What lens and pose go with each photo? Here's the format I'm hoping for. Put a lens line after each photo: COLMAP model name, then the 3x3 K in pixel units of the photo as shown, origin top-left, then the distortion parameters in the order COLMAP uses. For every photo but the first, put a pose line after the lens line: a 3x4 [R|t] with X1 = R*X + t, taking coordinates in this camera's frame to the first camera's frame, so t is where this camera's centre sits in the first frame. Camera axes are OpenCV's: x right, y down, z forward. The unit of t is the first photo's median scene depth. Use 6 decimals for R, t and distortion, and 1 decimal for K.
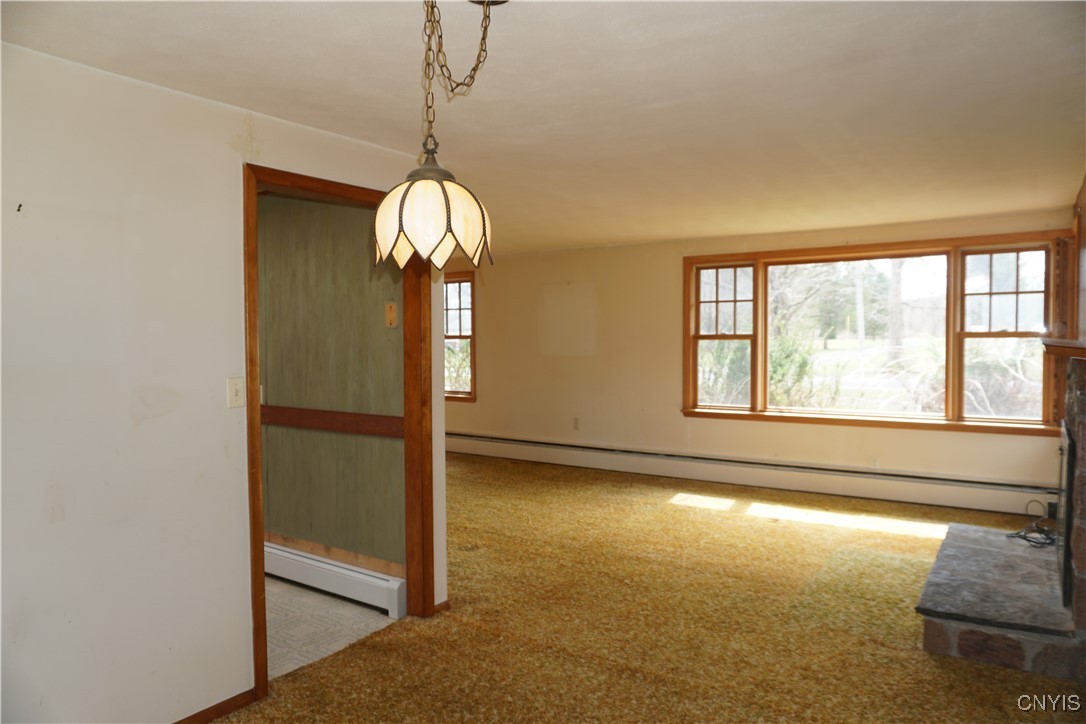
lens RADIAL K [[722.2, 0, 538.9], [0, 722.2, 363.8], [0, 0, 1]] dist [-0.048452, 0.026787]
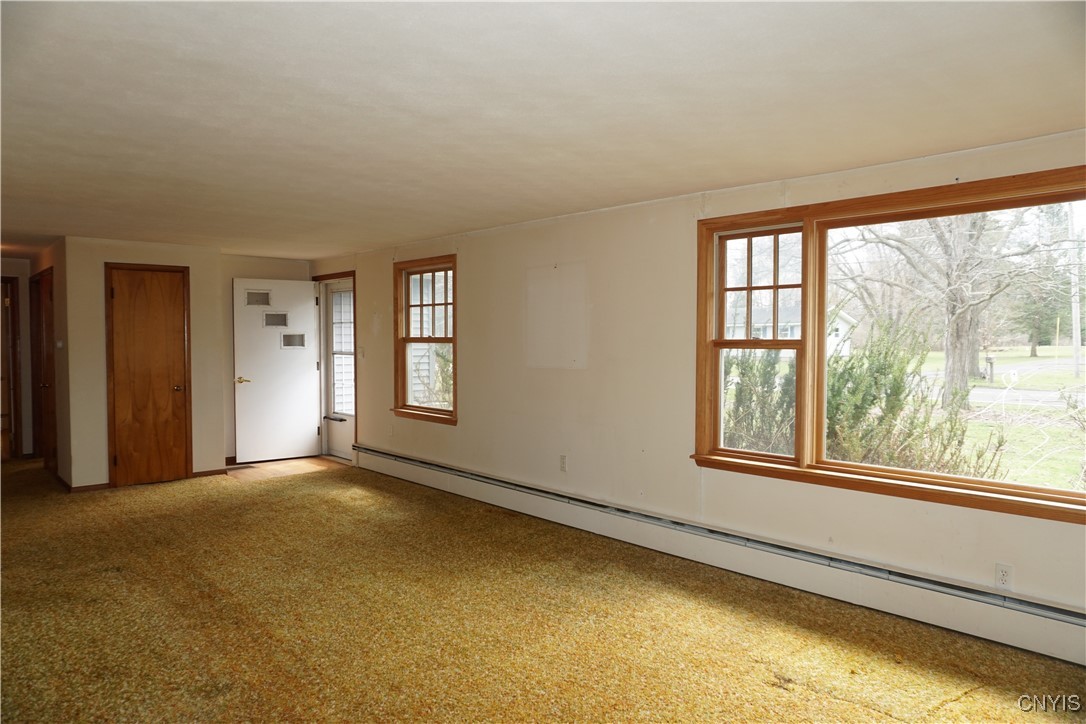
lens RADIAL K [[722.2, 0, 541.0], [0, 722.2, 361.9], [0, 0, 1]] dist [-0.048452, 0.026787]
pose [[0.972804, 0.015834, -0.231089, 0.262887], [-0.016968, 0.999852, -0.002920, -0.020026], [0.231009, 0.006761, 0.972928, 0.410875]]
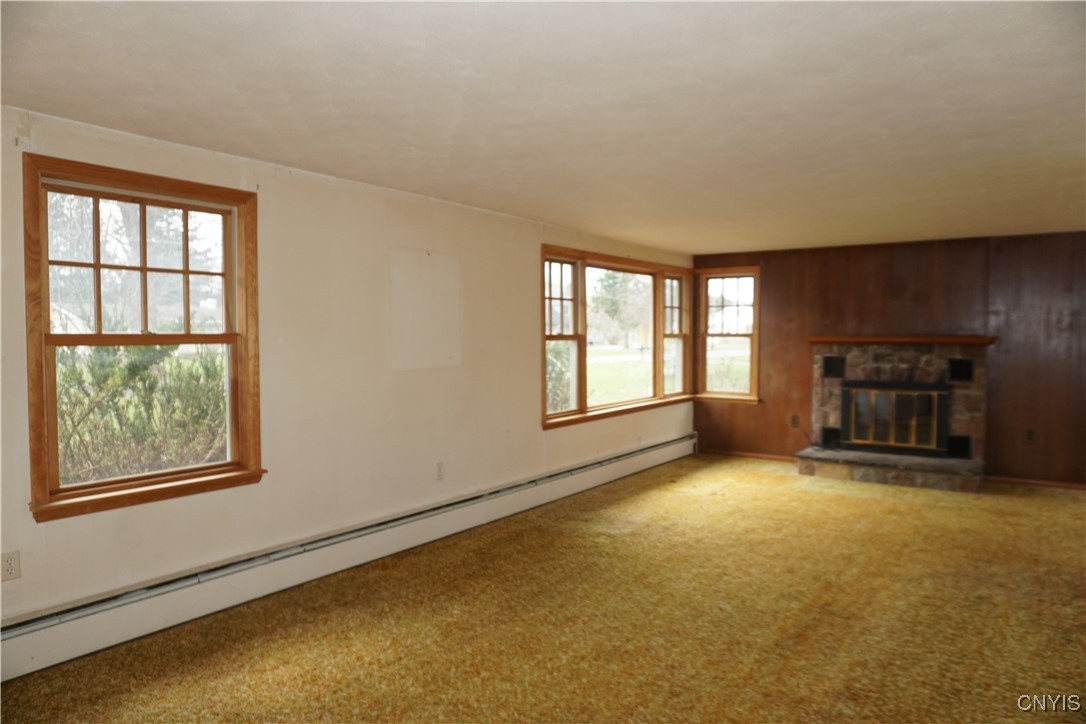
lens RADIAL K [[722.2, 0, 541.0], [0, 722.2, 365.7], [0, 0, 1]] dist [-0.048452, 0.026787]
pose [[0.010581, -0.036849, 0.999265, -0.803877], [0.042118, 0.998450, 0.036373, -0.043035], [-0.999057, 0.041702, 0.012116, 1.219168]]
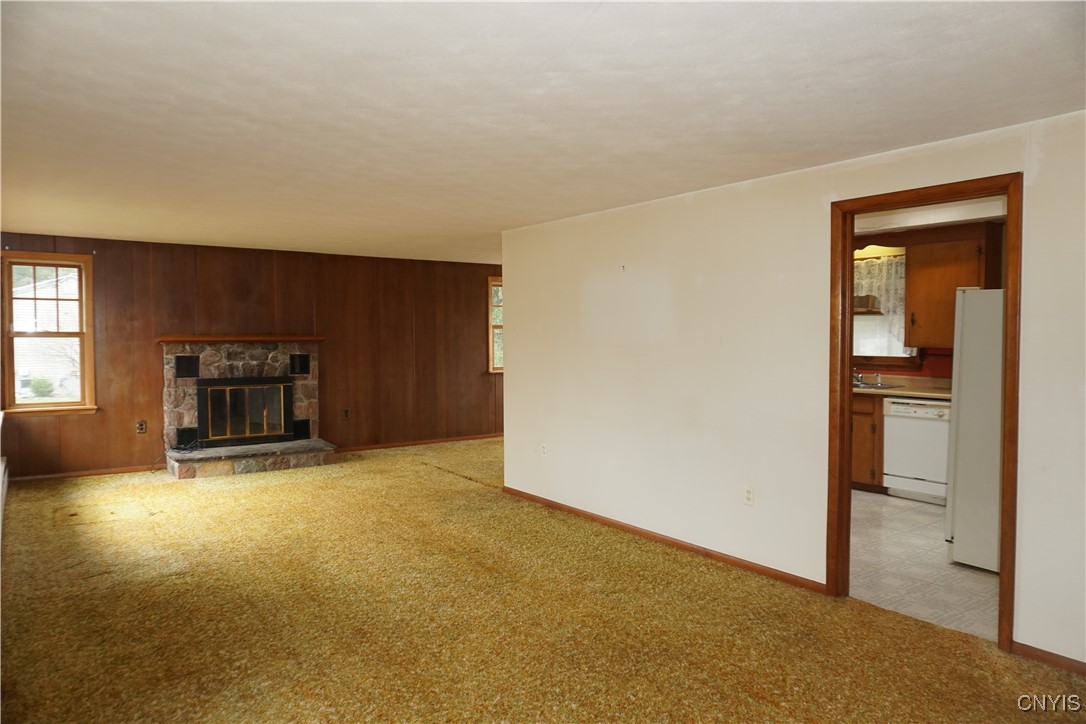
lens RADIAL K [[722.2, 0, 543.9], [0, 722.2, 352.0], [0, 0, 1]] dist [-0.048452, 0.026787]
pose [[-0.945255, -0.002650, 0.326323, -0.517835], [0.018199, 0.997983, 0.060822, -0.063610], [-0.325826, 0.063431, -0.943300, 1.710699]]
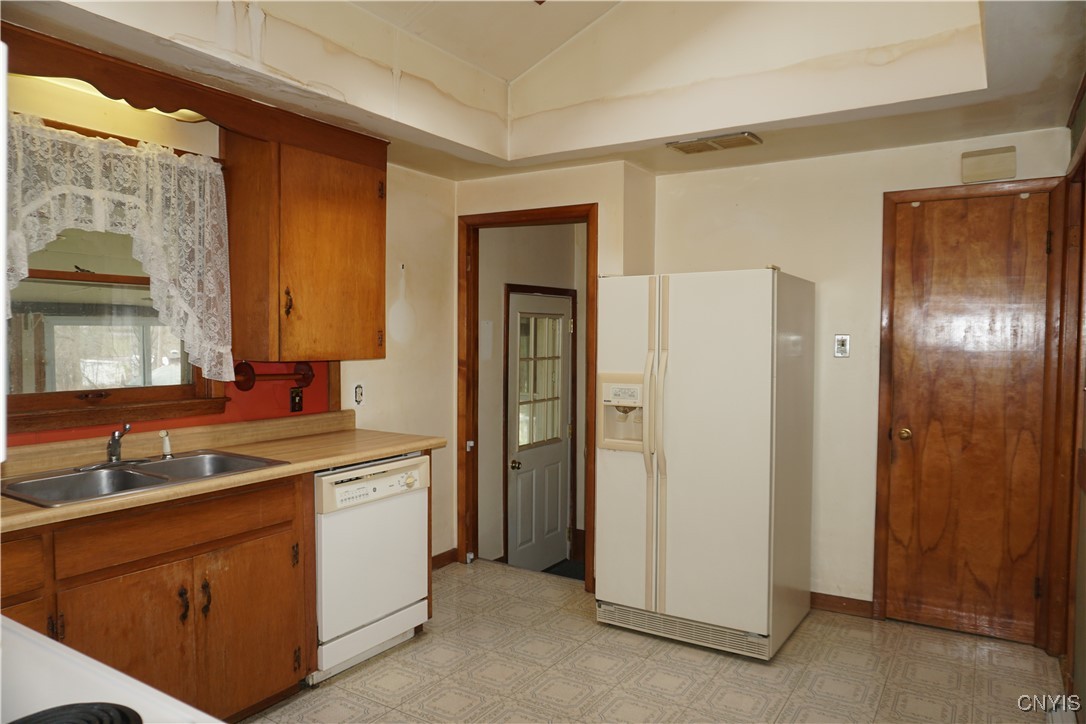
lens RADIAL K [[722.2, 0, 534.0], [0, 722.2, 360.9], [0, 0, 1]] dist [-0.048452, 0.026787]
pose [[0.042633, 0.032562, -0.998560, -0.155615], [-0.038106, 0.998795, 0.030943, -0.015555], [0.998364, 0.036732, 0.043822, 0.613707]]
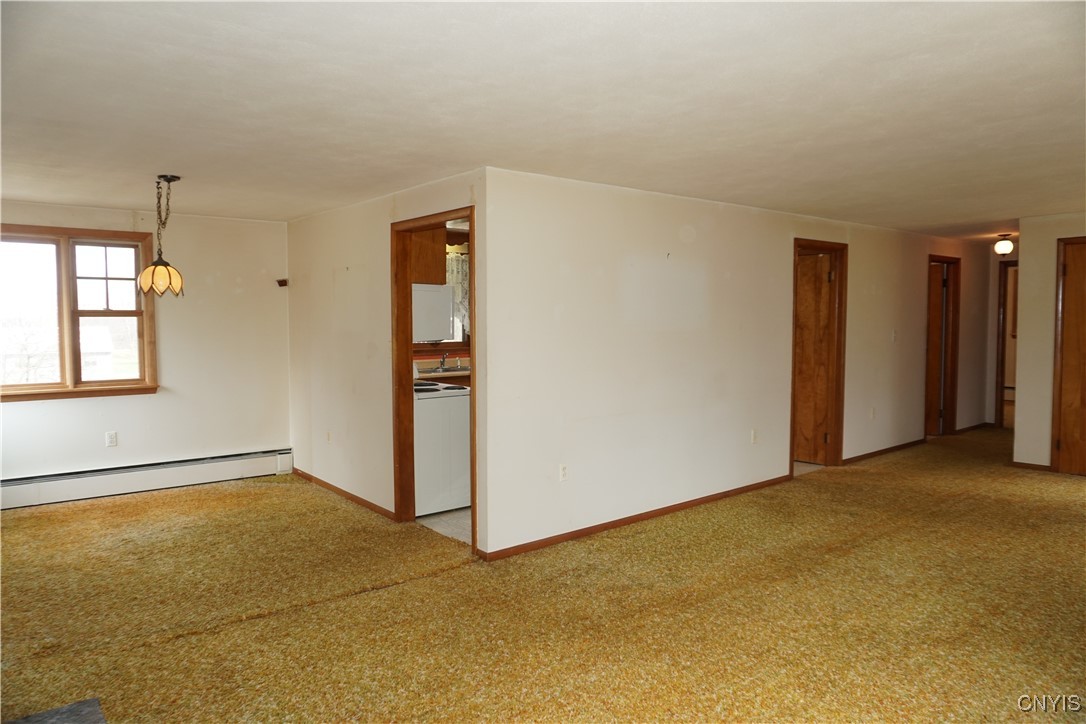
lens RADIAL K [[722.2, 0, 541.1], [0, 722.2, 362.2], [0, 0, 1]] dist [-0.048452, 0.026787]
pose [[-0.284522, 0.065934, -0.956399, 0.612949], [-0.027316, 0.996669, 0.076837, -0.043249], [0.958280, 0.047987, -0.281773, 0.921775]]
